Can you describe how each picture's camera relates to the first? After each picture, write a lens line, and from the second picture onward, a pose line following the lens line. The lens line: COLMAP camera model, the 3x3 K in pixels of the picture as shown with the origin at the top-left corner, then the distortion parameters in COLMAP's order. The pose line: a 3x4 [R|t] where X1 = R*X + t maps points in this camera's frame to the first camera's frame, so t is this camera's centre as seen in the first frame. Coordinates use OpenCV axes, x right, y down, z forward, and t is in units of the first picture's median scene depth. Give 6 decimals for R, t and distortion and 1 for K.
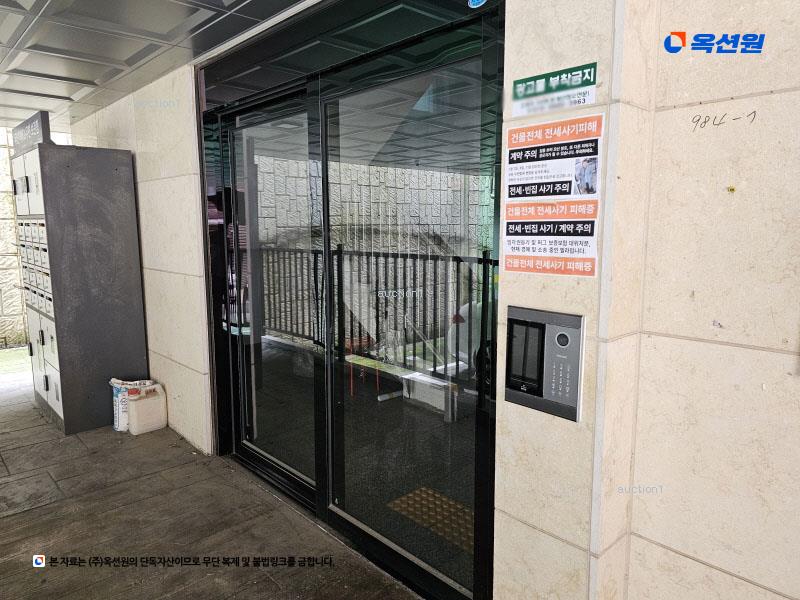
lens RADIAL K [[539.9, 0, 399.9], [0, 539.9, 298.8], [0, 0, 1]] dist [0.002779, 0.000737]
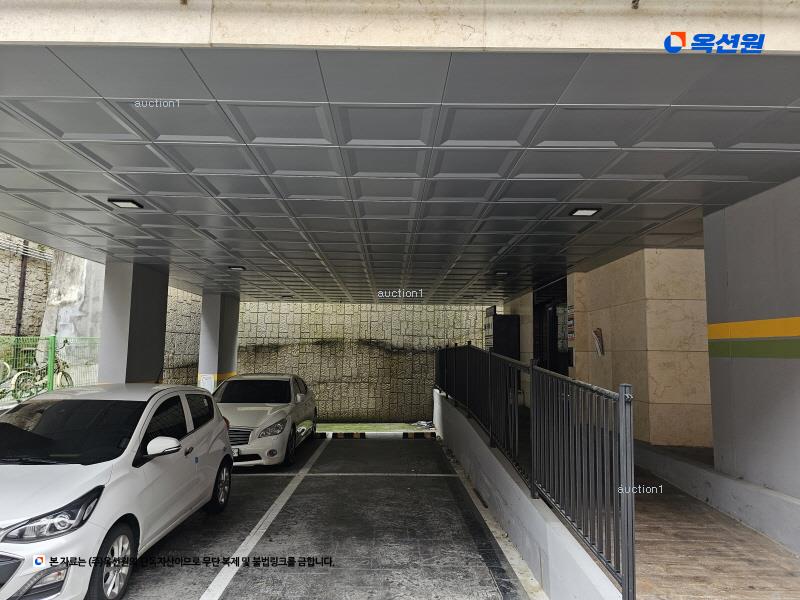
lens RADIAL K [[539.9, 0, 399.8], [0, 539.9, 299.8], [0, 0, 1]] dist [0.002779, 0.000737]
pose [[0.730852, -0.054319, -0.680371, 1.206650], [-0.103767, 0.976398, -0.189419, 0.325016], [0.674602, 0.209038, 0.707966, -1.798439]]
